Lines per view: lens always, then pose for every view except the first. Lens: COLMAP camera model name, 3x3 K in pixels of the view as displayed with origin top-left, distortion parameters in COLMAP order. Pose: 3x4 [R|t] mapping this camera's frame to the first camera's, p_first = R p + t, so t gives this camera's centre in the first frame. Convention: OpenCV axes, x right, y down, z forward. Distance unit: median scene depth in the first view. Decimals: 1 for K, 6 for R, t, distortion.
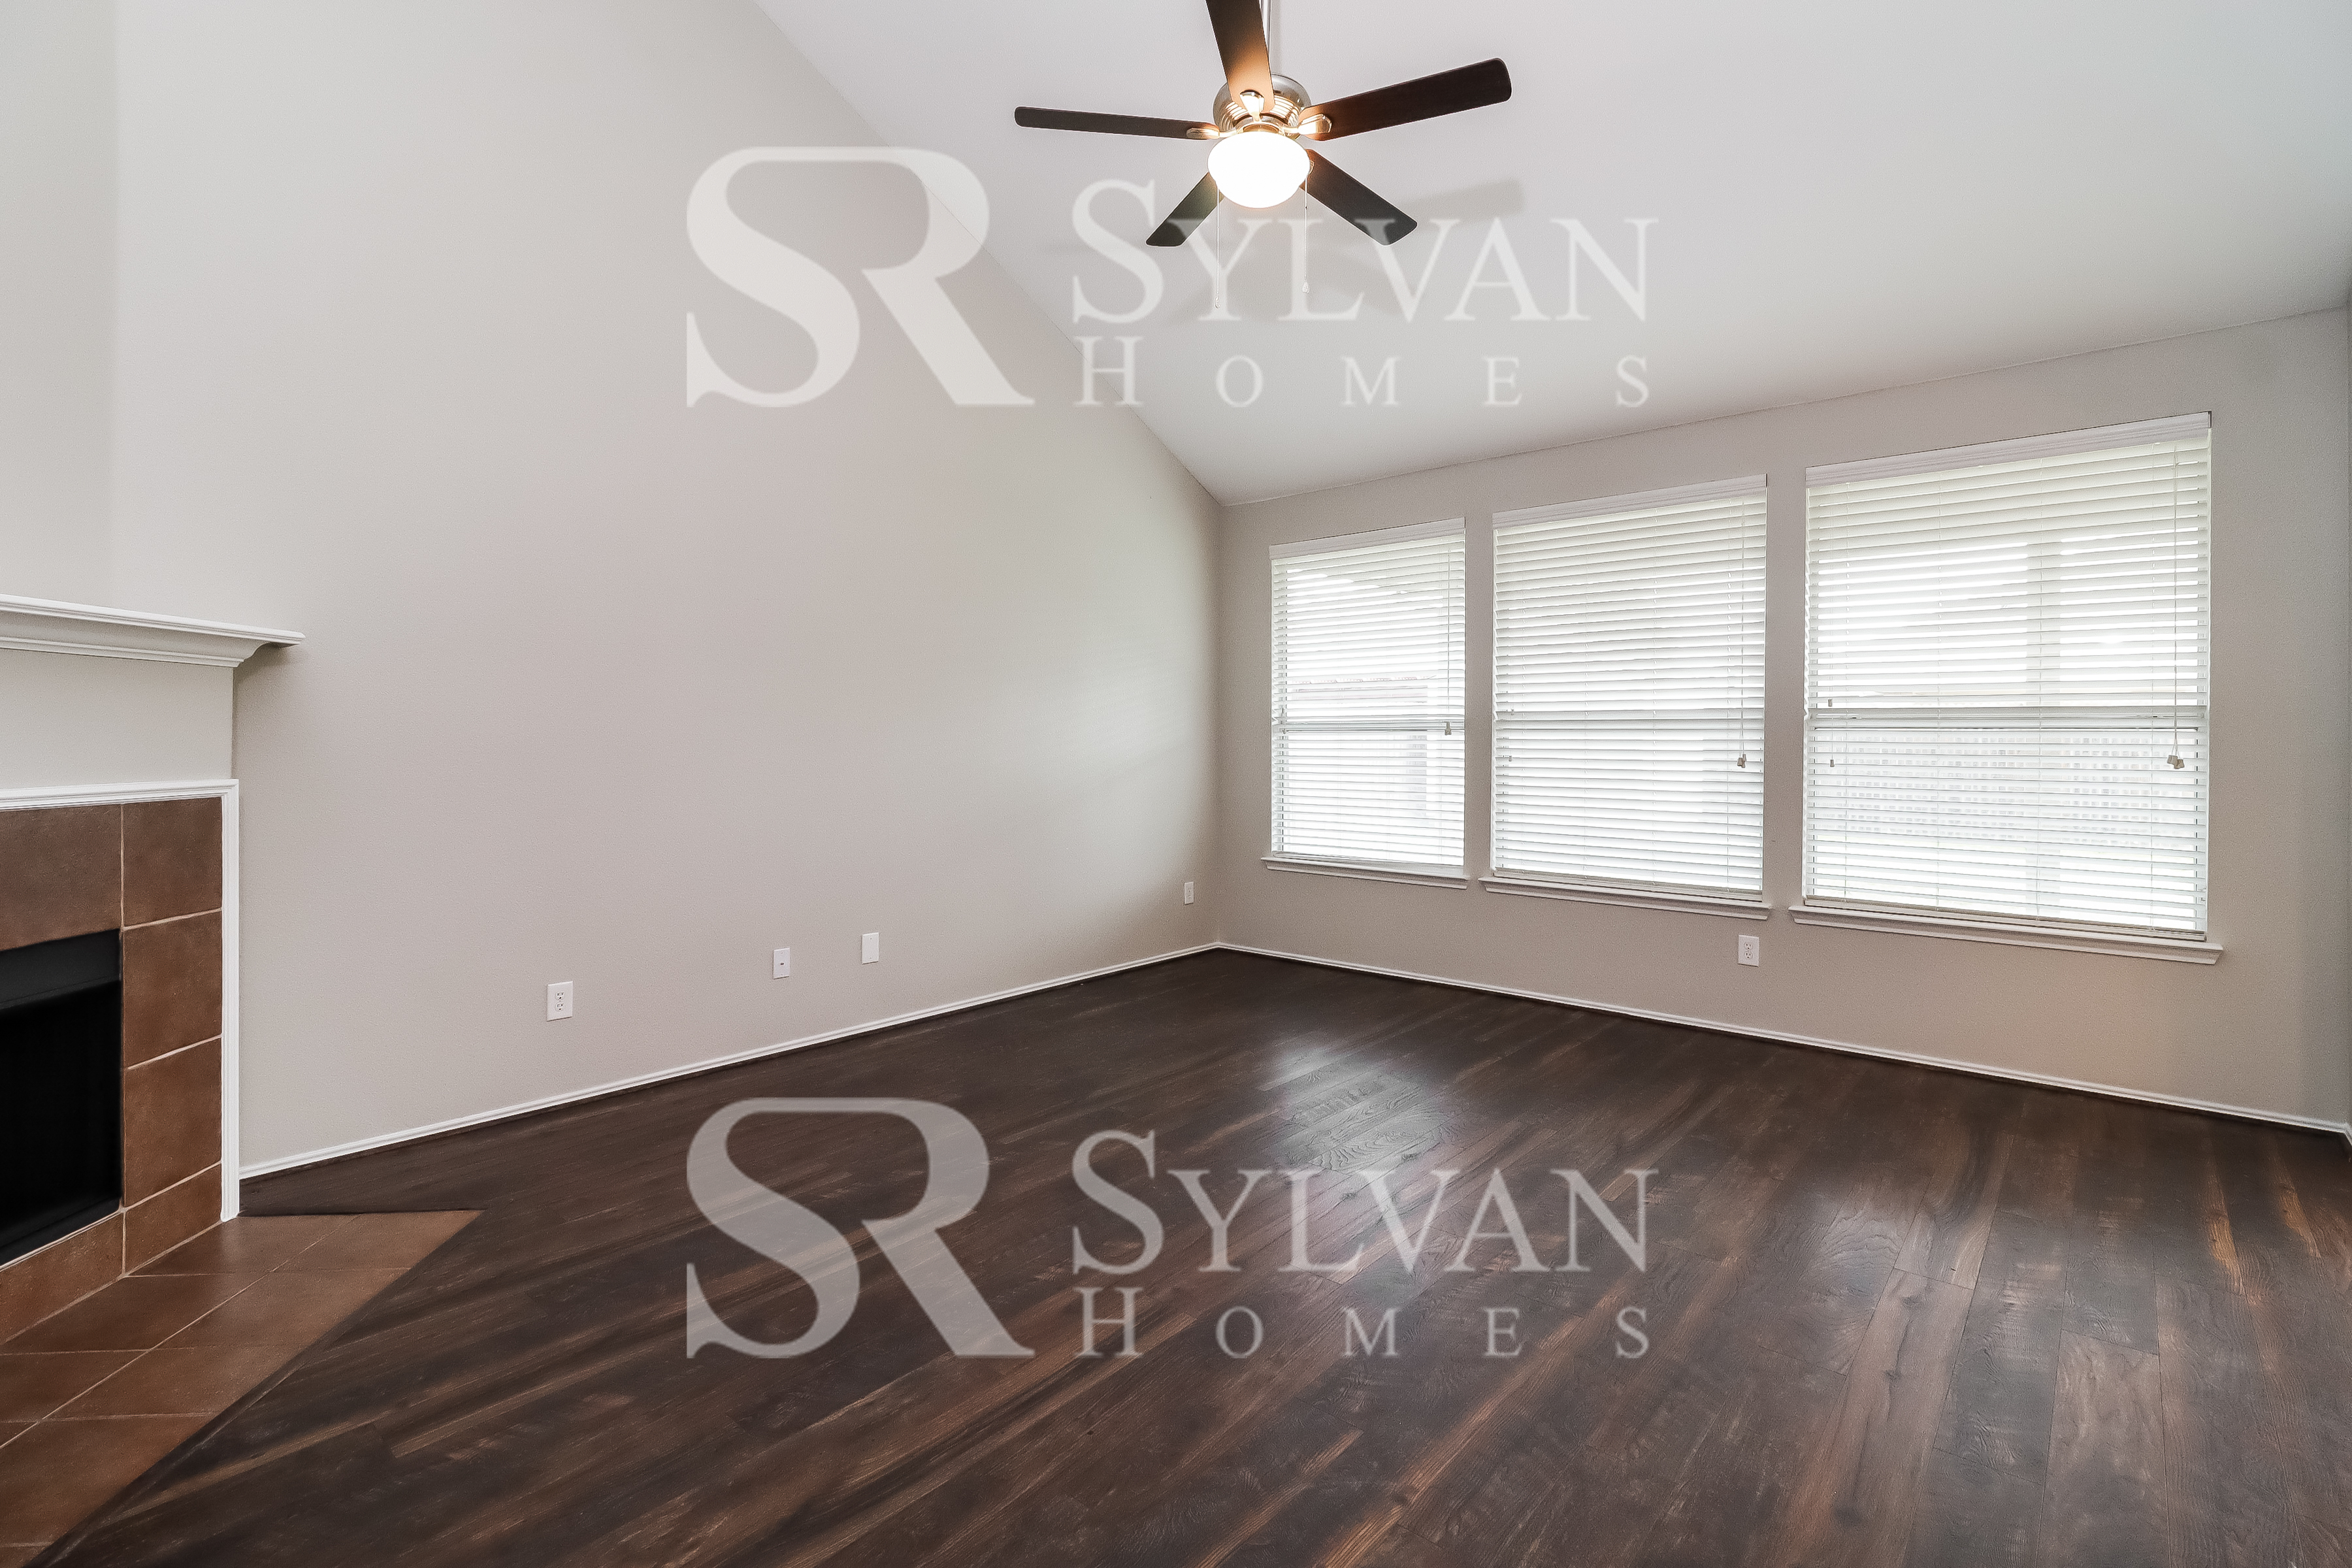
lens RADIAL K [[1108.9, 0, 1171.9], [0, 1108.9, 749.7], [0, 0, 1]] dist [-0.004373, -0.000399]
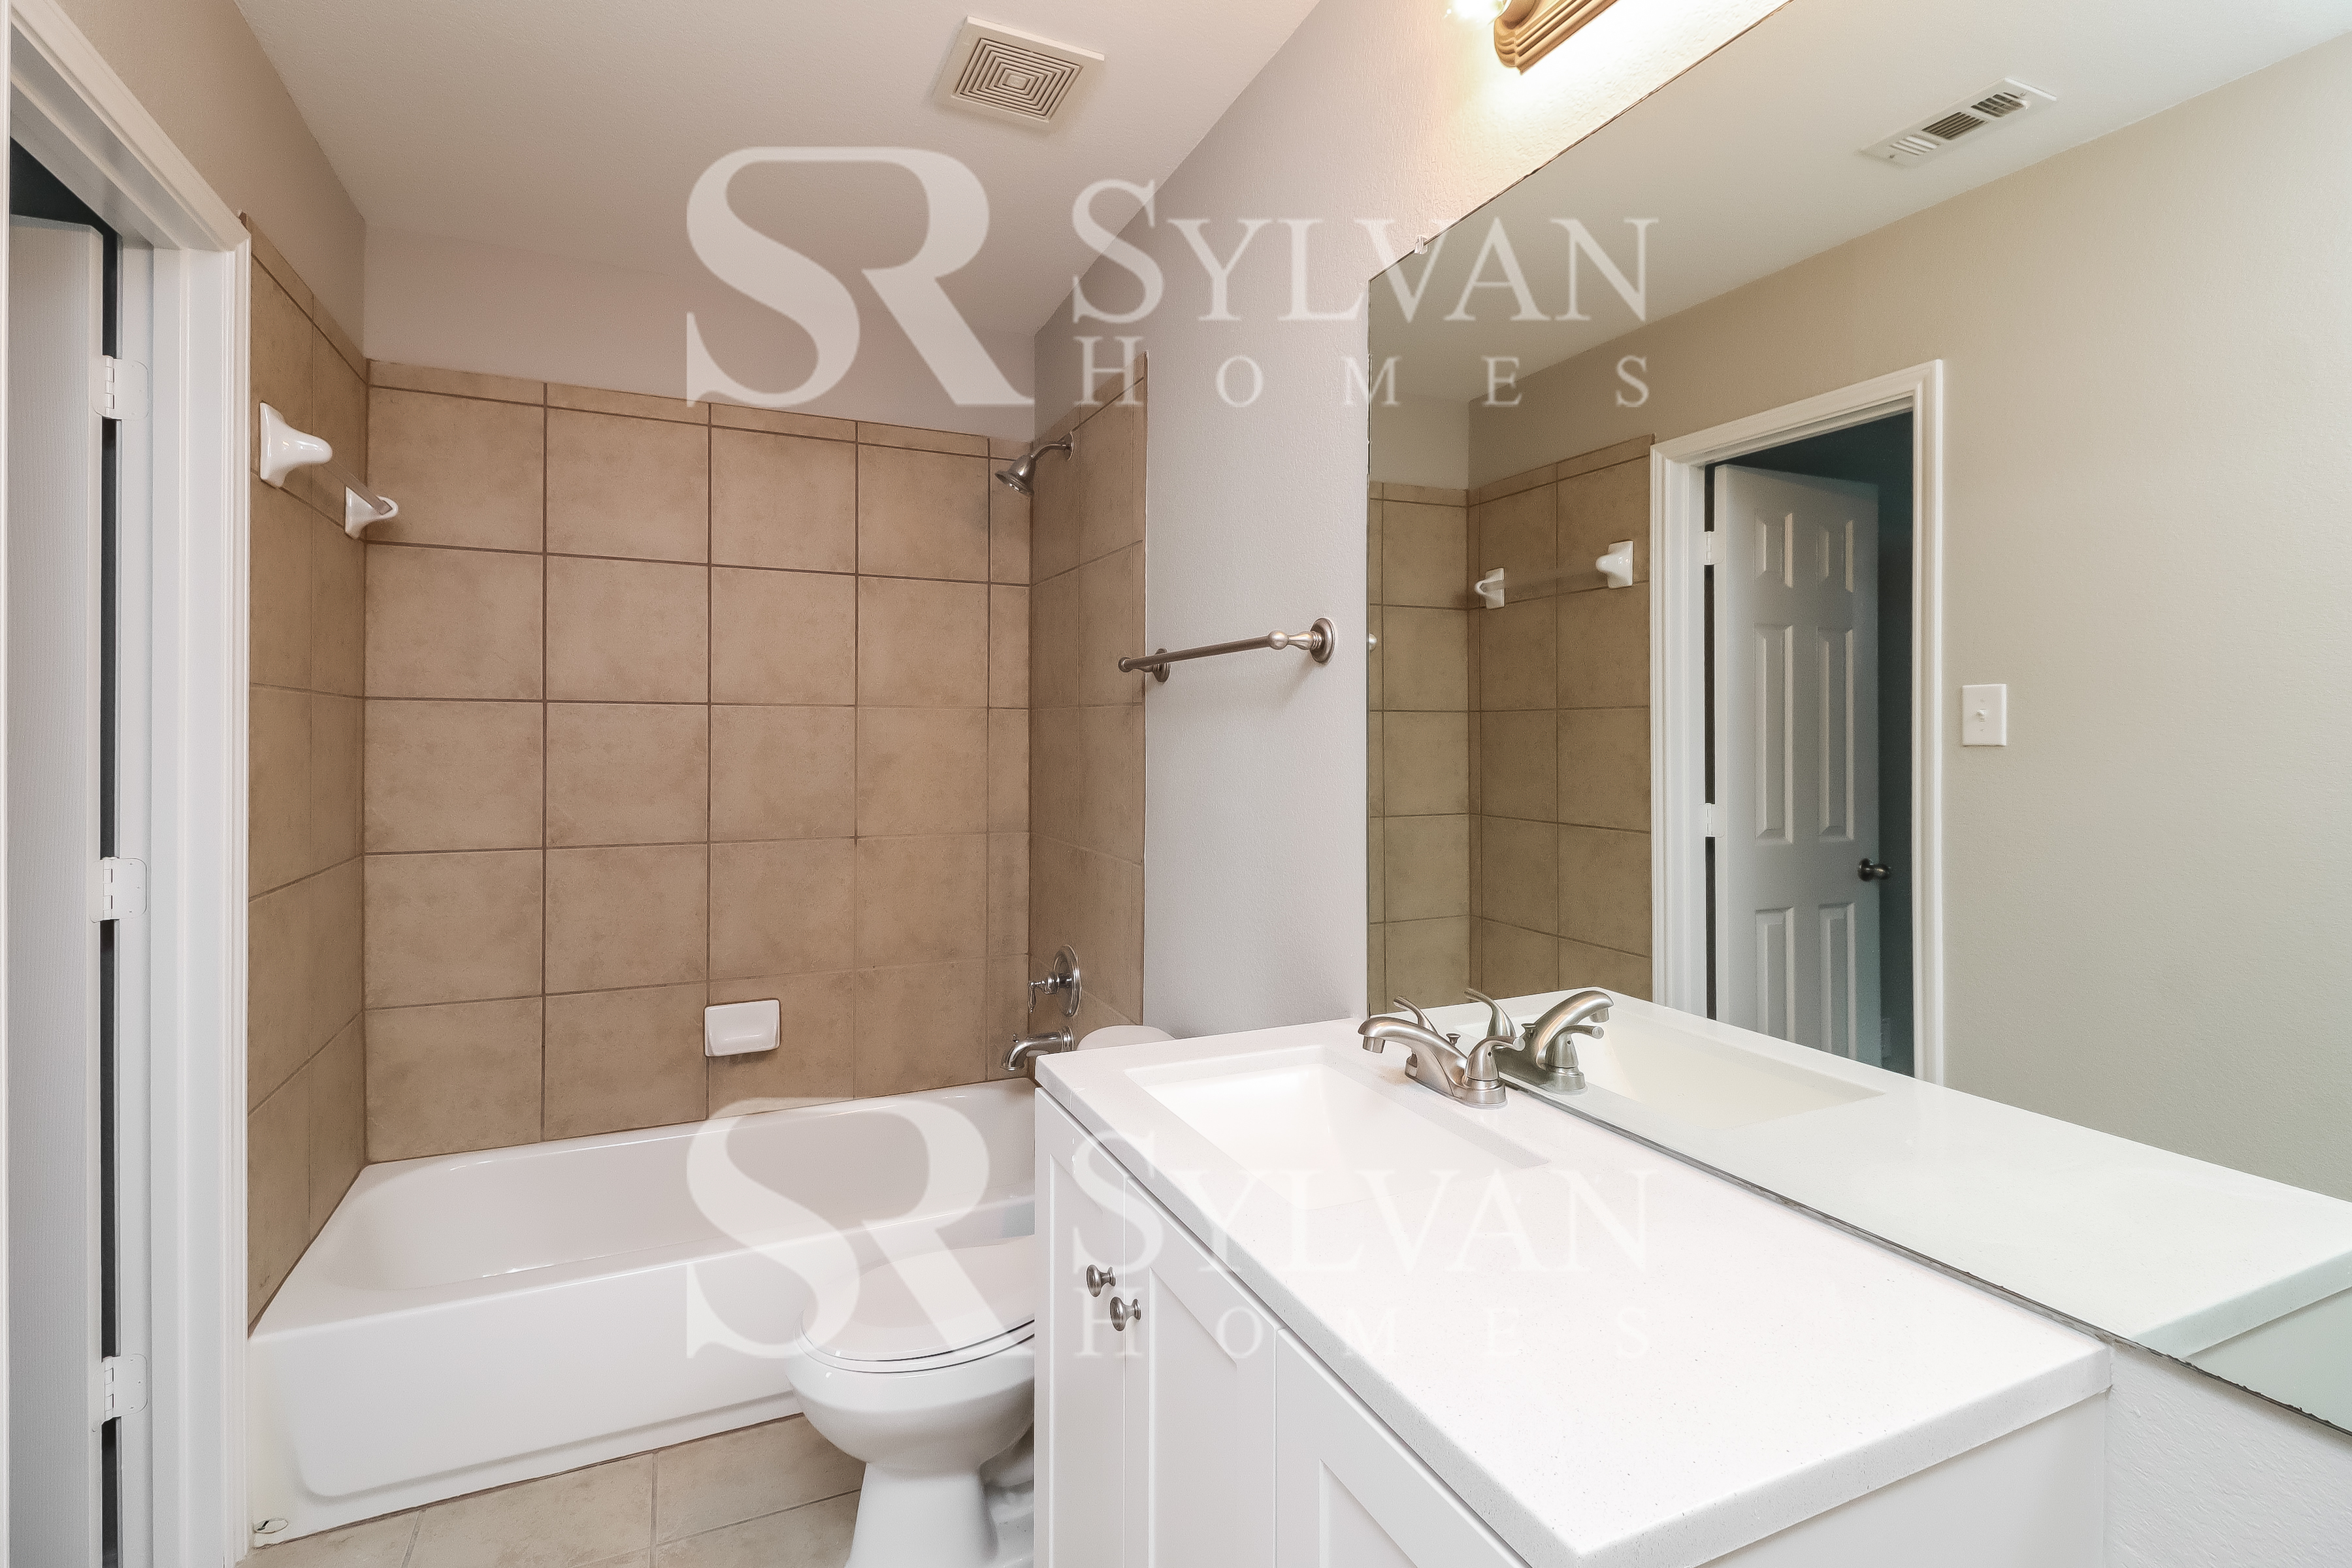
lens RADIAL K [[1108.9, 0, 1171.9], [0, 1108.9, 749.7], [0, 0, 1]] dist [-0.004373, -0.000399]
pose [[1.000000, -0.000197, -0.000145, 0.000204], [0.000197, 1.000000, -0.000451, 0.858803], [0.000145, 0.000451, 1.000000, 0.000558]]
